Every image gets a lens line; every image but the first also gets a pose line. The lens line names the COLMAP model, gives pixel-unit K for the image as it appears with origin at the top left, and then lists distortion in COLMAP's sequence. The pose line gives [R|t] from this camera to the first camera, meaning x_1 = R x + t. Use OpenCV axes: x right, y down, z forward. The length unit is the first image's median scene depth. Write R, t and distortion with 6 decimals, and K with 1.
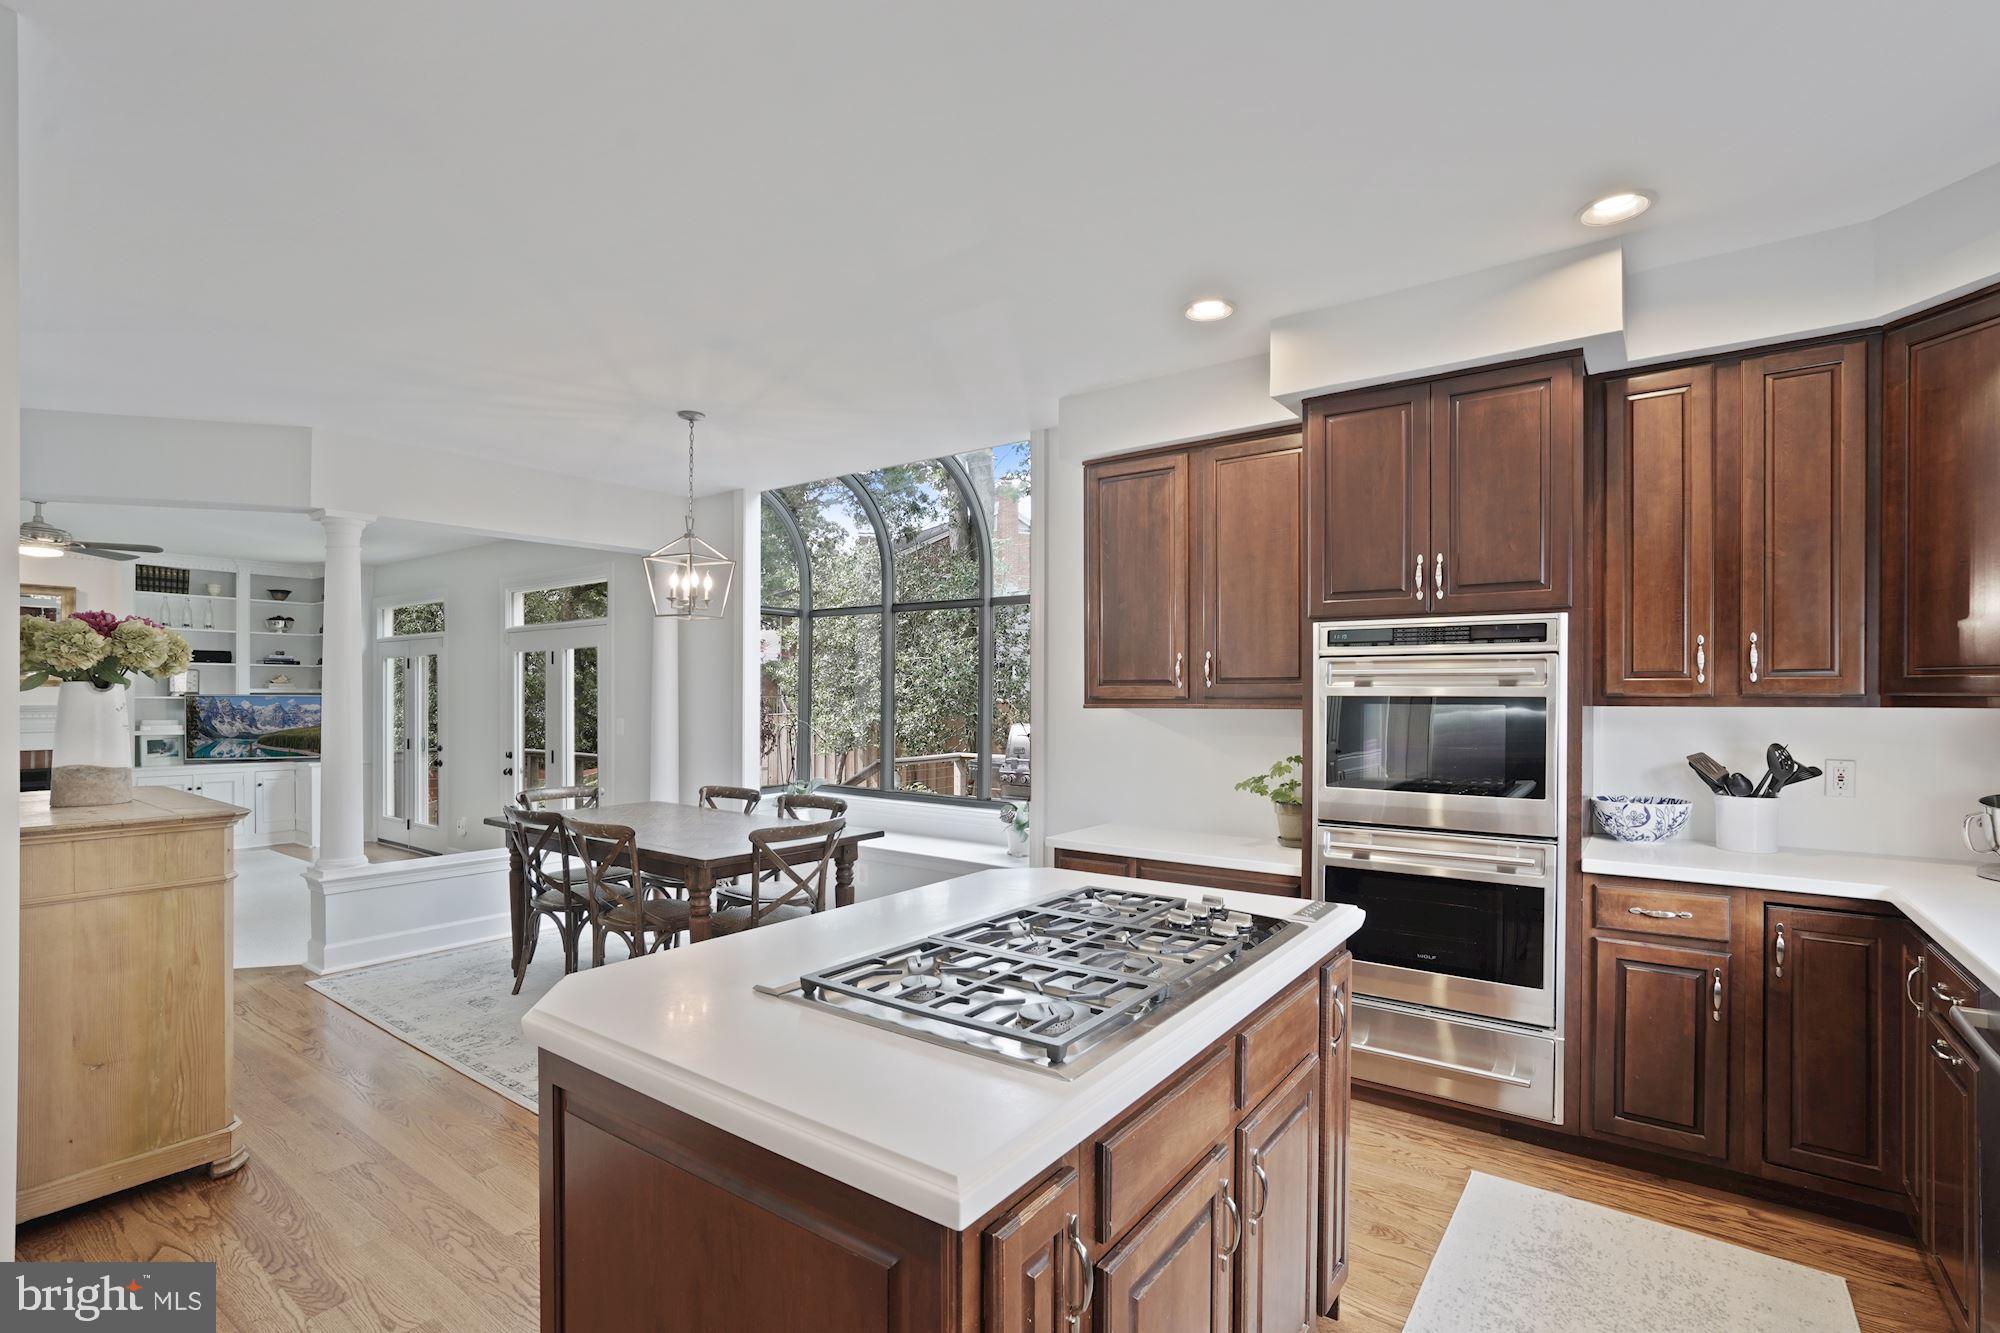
lens RADIAL K [[935.5, 0, 988.9], [0, 935.5, 699.0], [0, 0, 1]] dist [-0.040519, 0.027032]
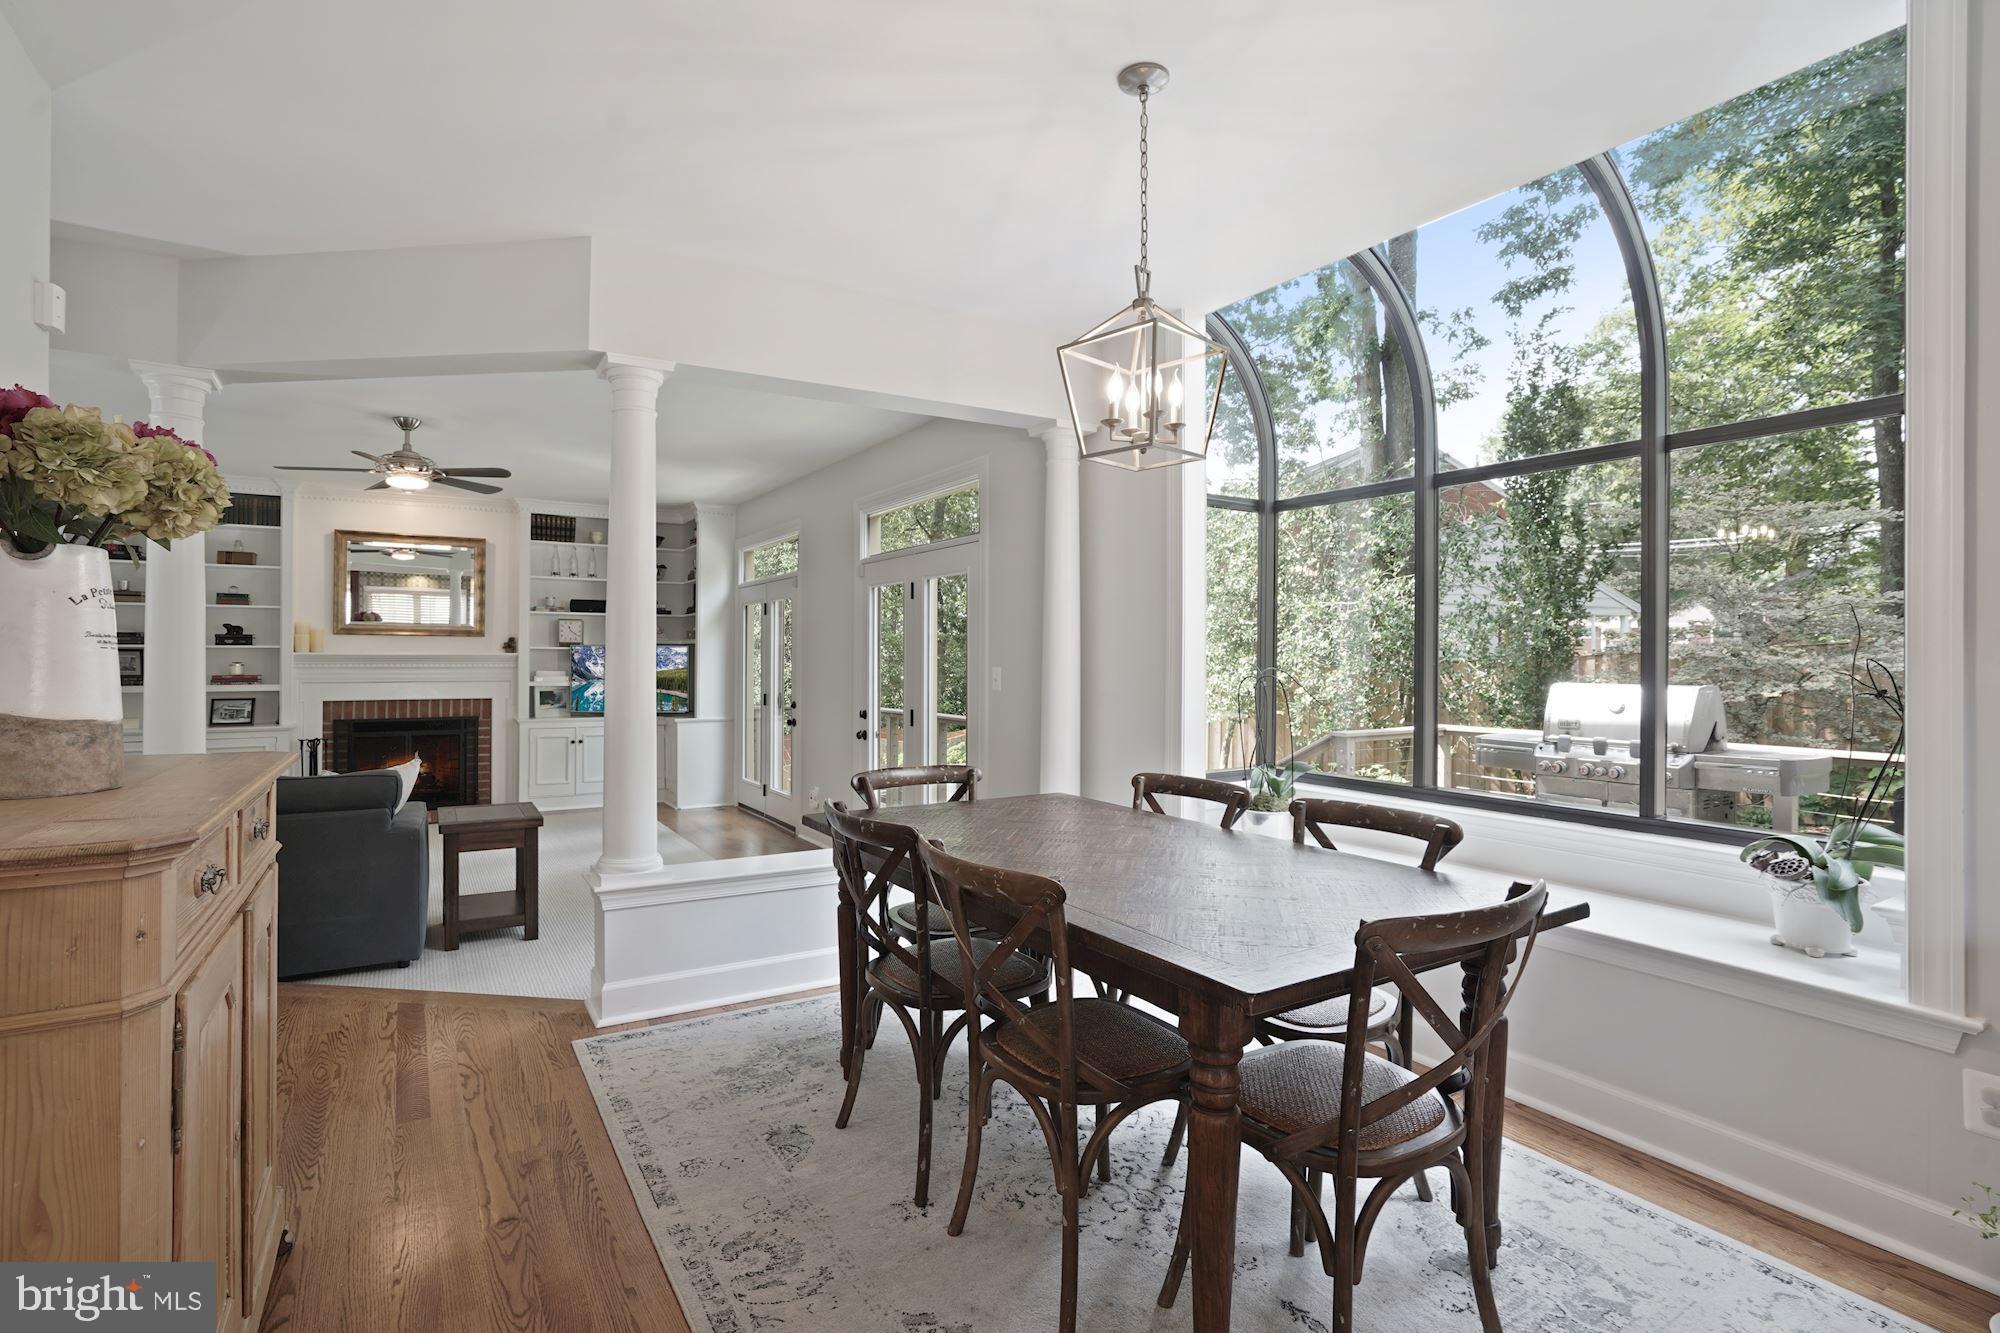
lens RADIAL K [[924.4, 0, 960.3], [0, 924.4, 655.3], [0, 0, 1]] dist [-0.017336, 0.000250]
pose [[0.923214, -0.001619, -0.384283, -0.194547], [-0.002675, 0.999940, -0.010640, 0.026072], [0.384277, 0.010851, 0.923154, 0.433362]]
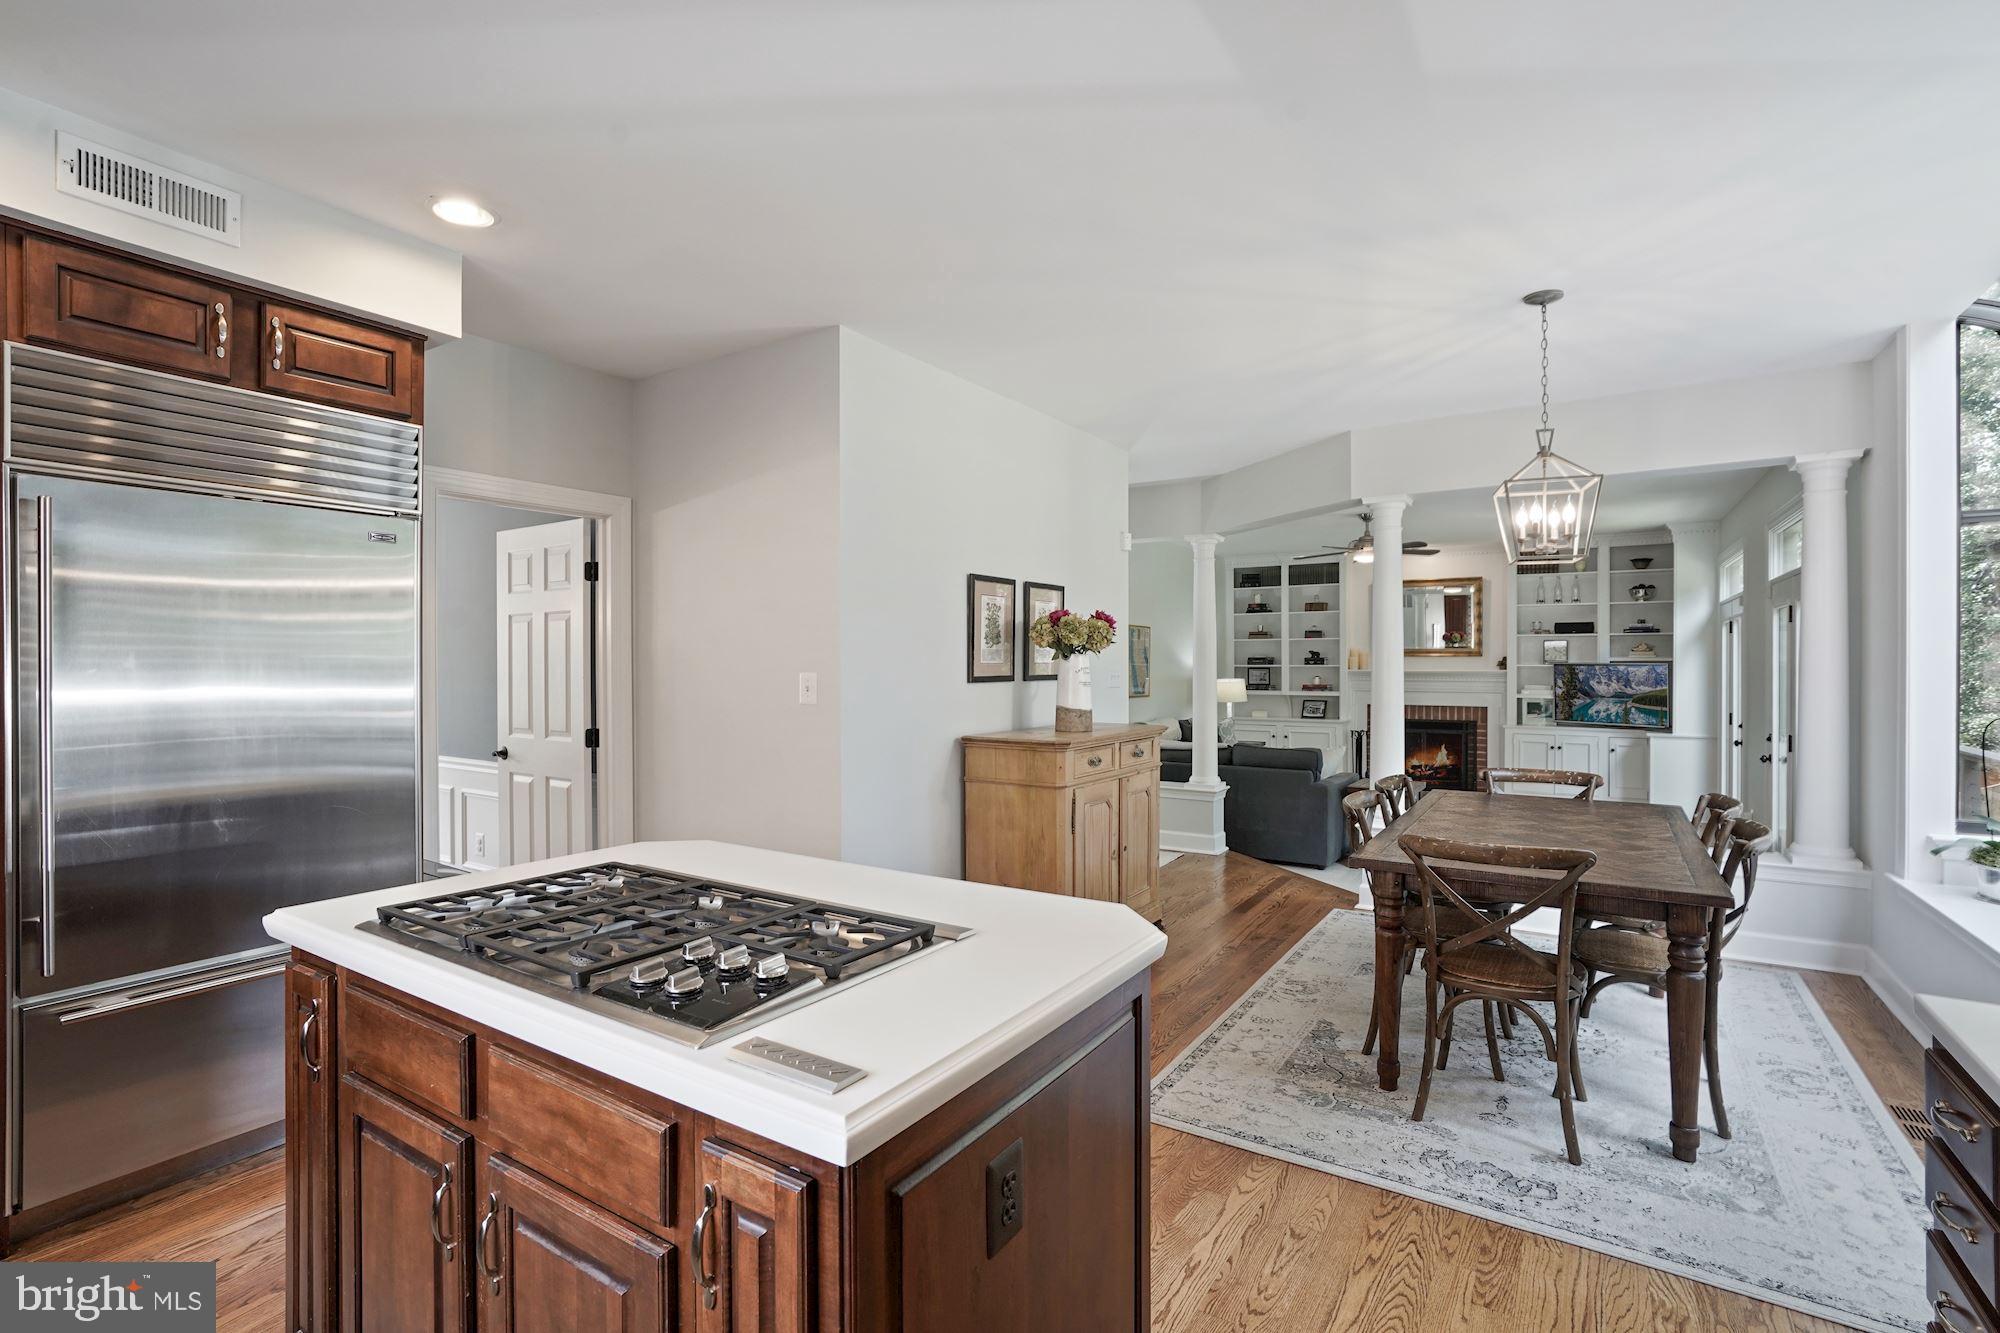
lens RADIAL K [[952.0, 0, 1000.0], [0, 952.0, 666.5], [0, 0, 1]] dist [-0.040990, 0.017681]
pose [[0.050324, 0.004542, -0.998723, 0.393544], [-0.005310, 0.999977, 0.004280, -0.003276], [0.998719, 0.005088, 0.050347, 0.462674]]
